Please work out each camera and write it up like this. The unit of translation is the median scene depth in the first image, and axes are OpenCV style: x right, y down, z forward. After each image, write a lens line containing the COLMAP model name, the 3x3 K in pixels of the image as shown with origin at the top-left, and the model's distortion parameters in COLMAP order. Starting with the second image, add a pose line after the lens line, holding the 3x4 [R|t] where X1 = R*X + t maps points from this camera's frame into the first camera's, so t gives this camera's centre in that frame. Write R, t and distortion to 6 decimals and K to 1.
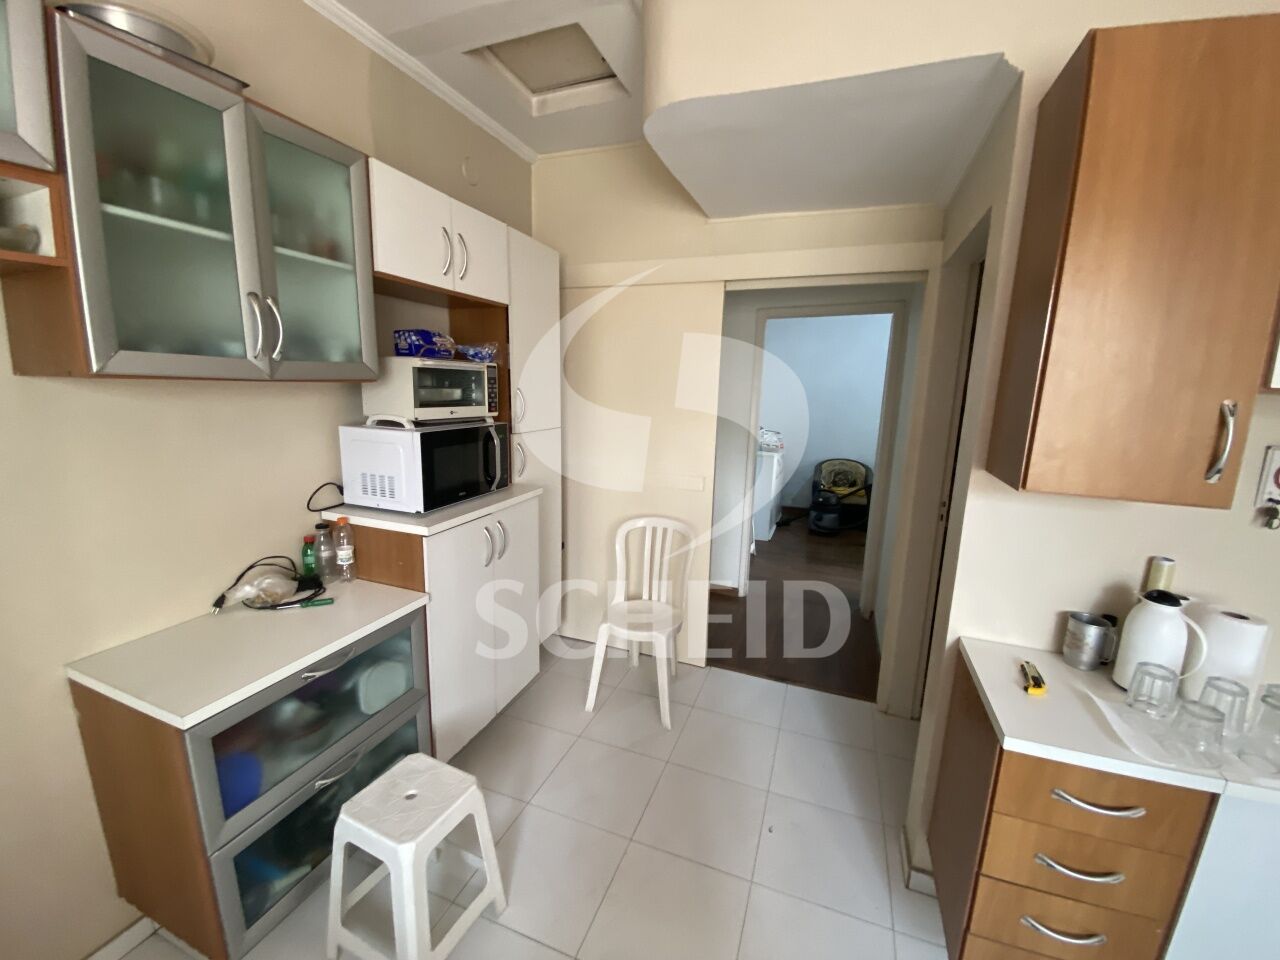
lens RADIAL K [[520.0, 0, 640.0], [0, 520.0, 480.0], [0, 0, 1]] dist [-0.001052, -0.000181]
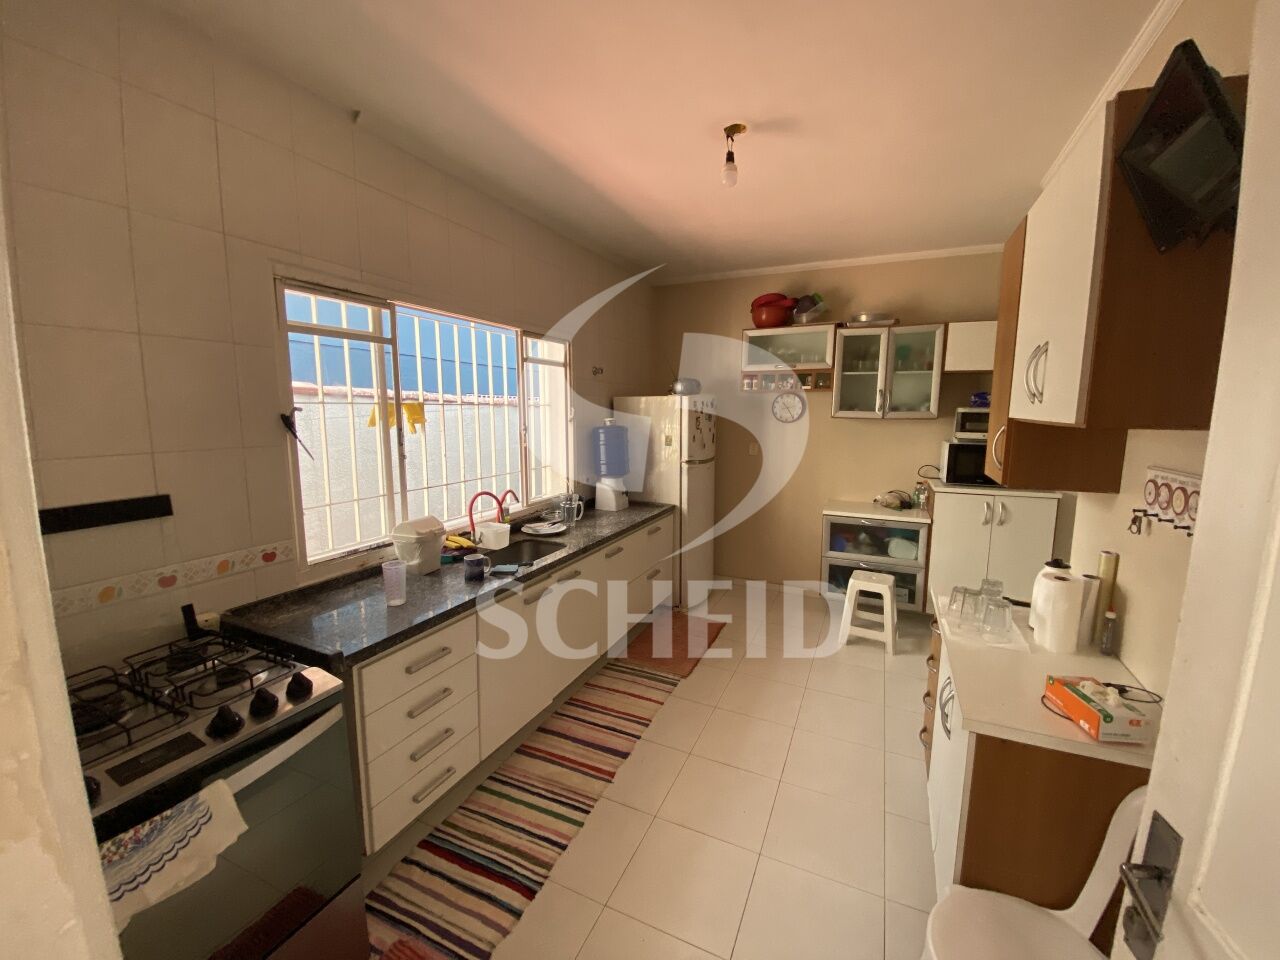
lens RADIAL K [[520.0, 0, 640.0], [0, 520.0, 480.0], [0, 0, 1]] dist [-0.001052, -0.000181]
pose [[-0.061514, 0.113665, -0.991613, 1.888232], [-0.191063, 0.973781, 0.123474, 0.032437], [0.979648, 0.197055, -0.038184, -0.102774]]
